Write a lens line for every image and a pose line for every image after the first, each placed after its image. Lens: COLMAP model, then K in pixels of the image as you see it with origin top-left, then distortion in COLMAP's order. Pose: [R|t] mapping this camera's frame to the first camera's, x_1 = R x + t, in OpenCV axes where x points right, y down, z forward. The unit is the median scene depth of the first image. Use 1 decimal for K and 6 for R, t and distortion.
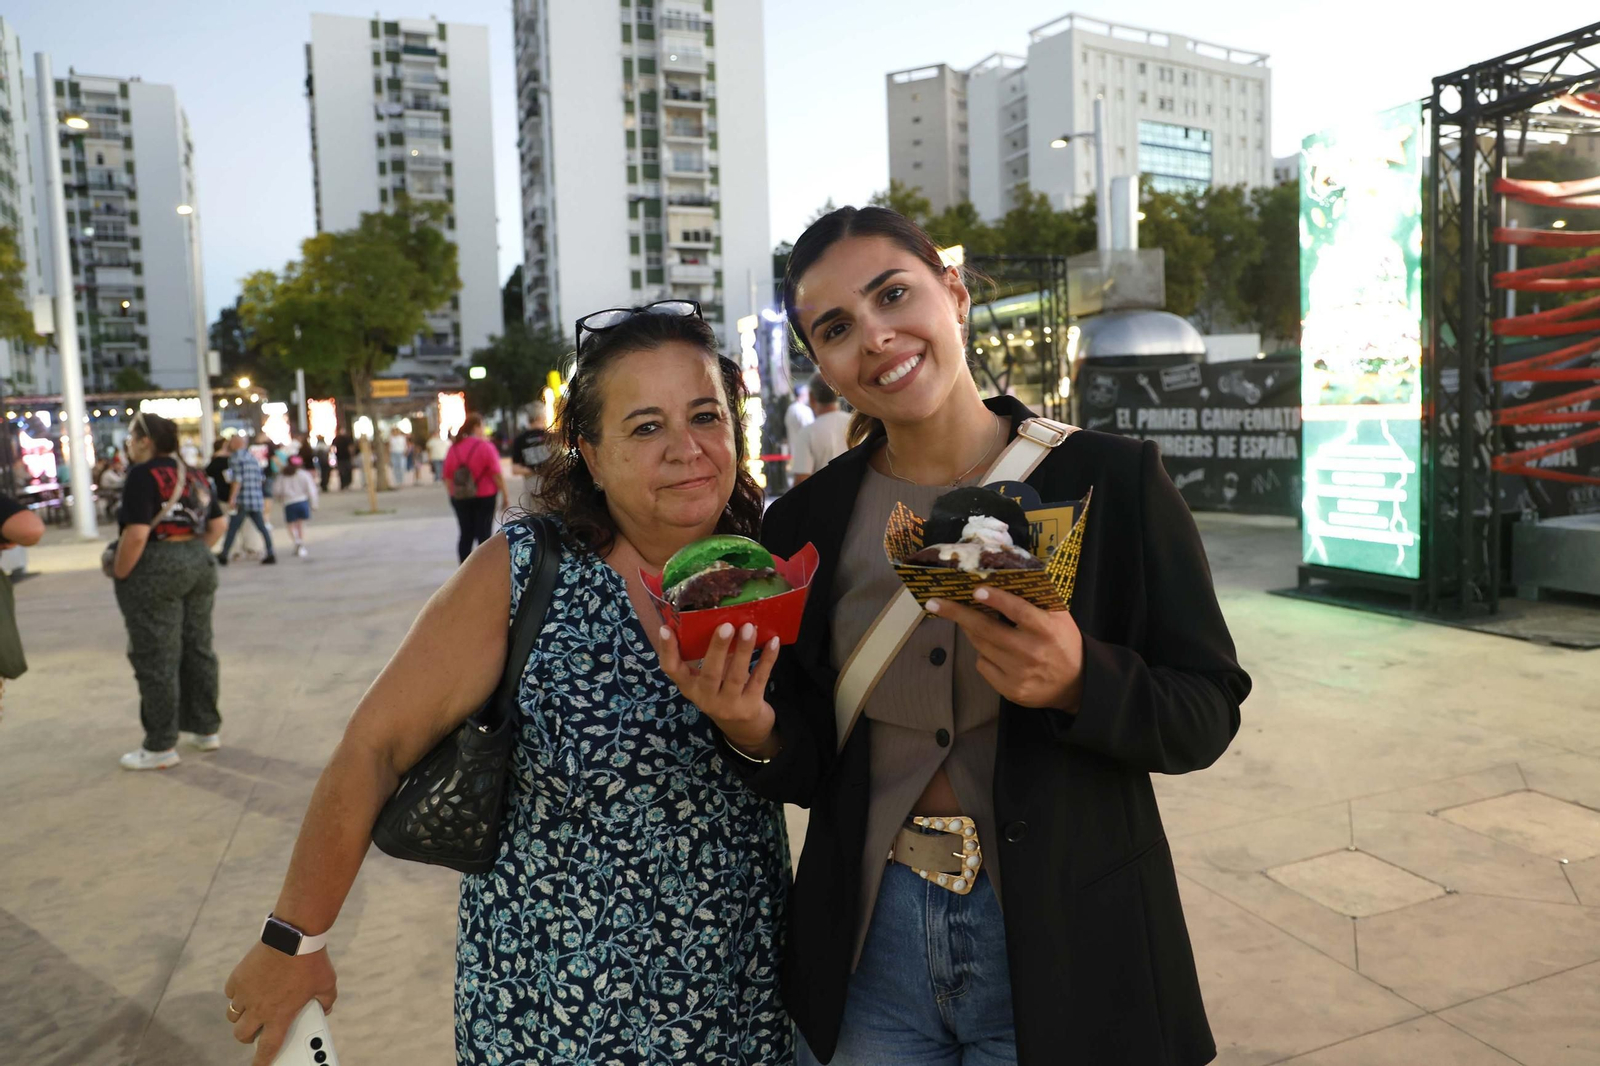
lens RADIAL K [[1110.1, 0, 812.6], [0, 1110.1, 533.3], [0, 0, 1]] dist [-0.090808, 0.068436]
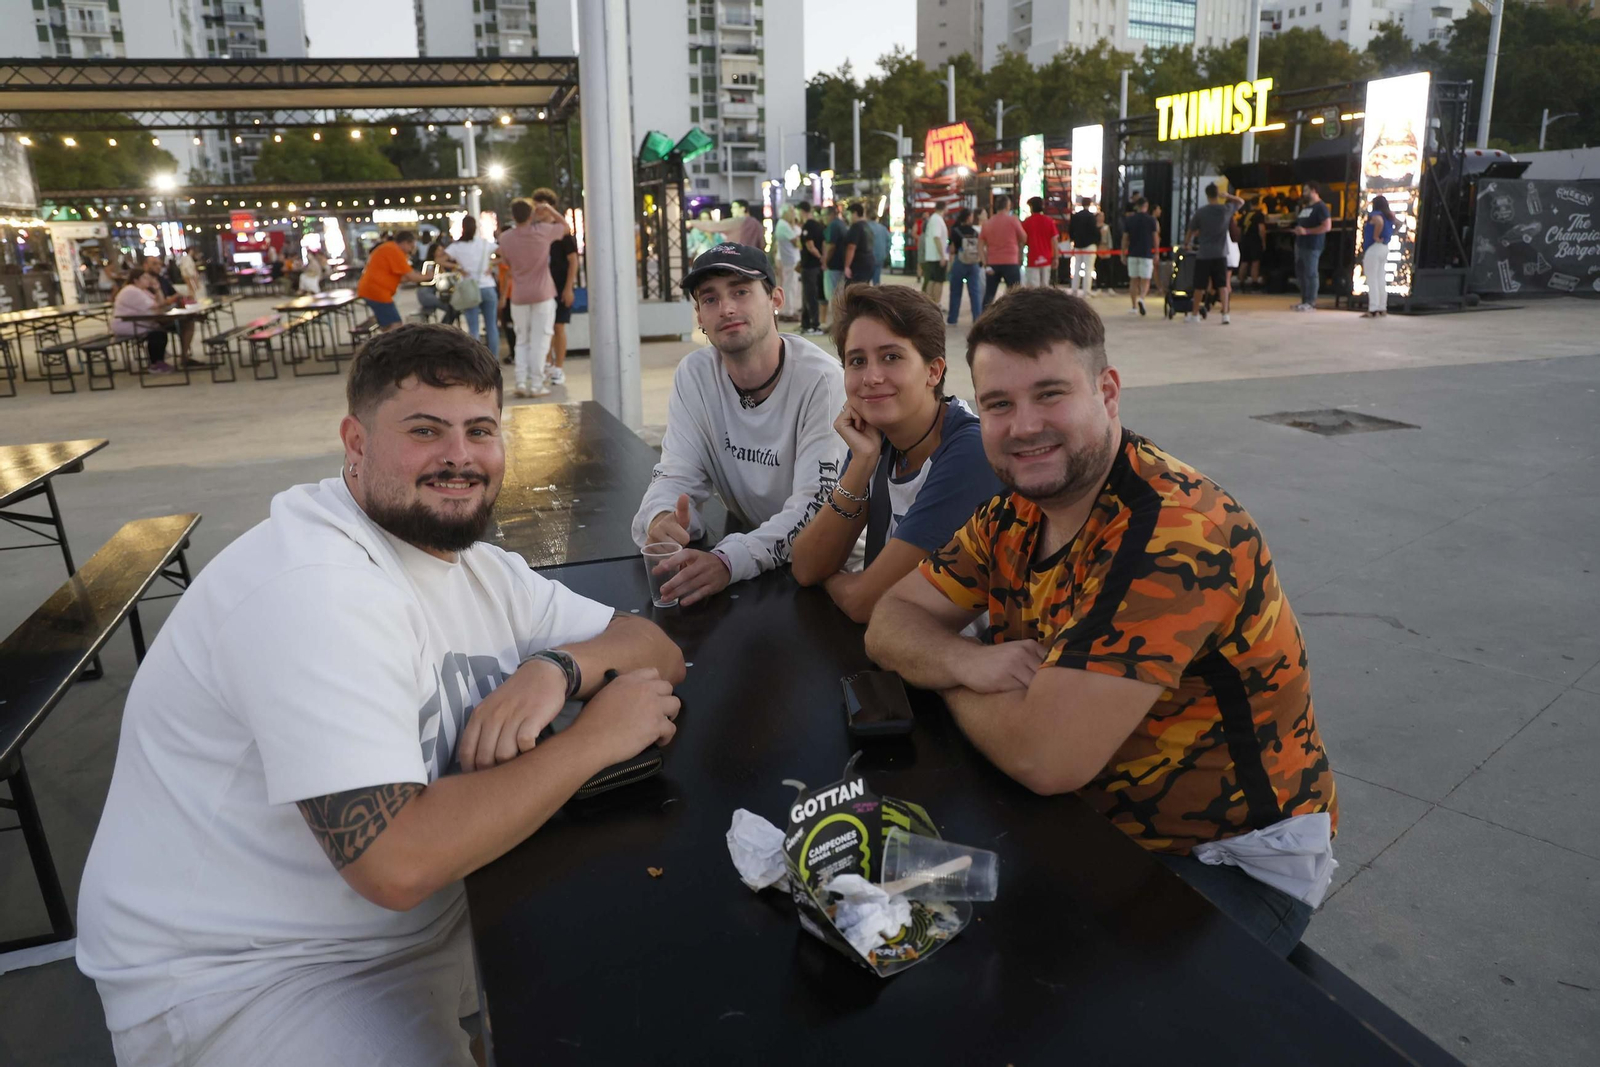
lens RADIAL K [[1110.1, 0, 812.6], [0, 1110.1, 533.8], [0, 0, 1]] dist [-0.090808, 0.068436]
pose [[0.998903, 0.031763, -0.034412, 0.029951], [-0.025767, 0.986371, 0.162505, 0.031576], [0.039104, -0.161440, 0.986107, -0.290312]]
